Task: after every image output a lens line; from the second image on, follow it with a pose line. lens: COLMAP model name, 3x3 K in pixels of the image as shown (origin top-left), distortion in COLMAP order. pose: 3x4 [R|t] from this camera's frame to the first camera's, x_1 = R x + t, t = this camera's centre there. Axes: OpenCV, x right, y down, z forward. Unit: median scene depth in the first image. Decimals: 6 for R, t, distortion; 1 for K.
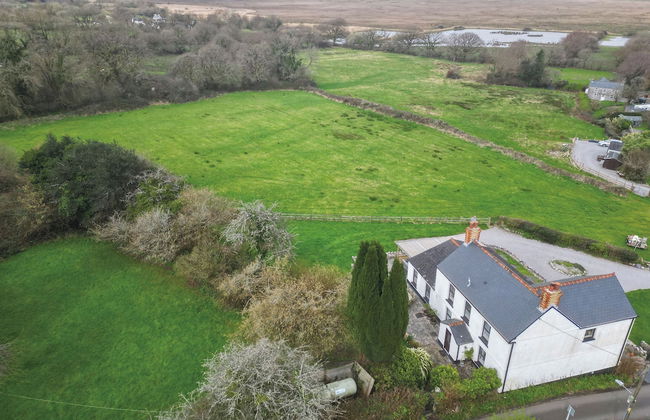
lens RADIAL K [[458.3, 0, 325.0], [0, 458.3, 210.0], [0, 0, 1]] dist [0.088111, -0.092386]
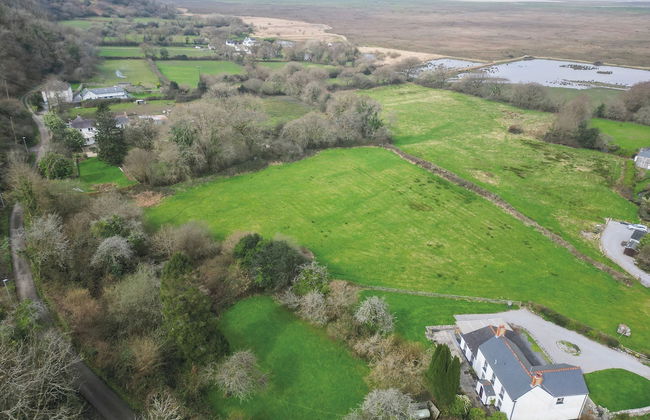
lens RADIAL K [[458.3, 0, 325.0], [0, 458.3, 210.0], [0, 0, 1]] dist [0.088111, -0.092386]
pose [[0.990704, 0.075466, -0.113182, -0.085179], [-0.073640, 0.997079, 0.020242, -0.193258], [0.114379, -0.011719, 0.993368, -0.396570]]
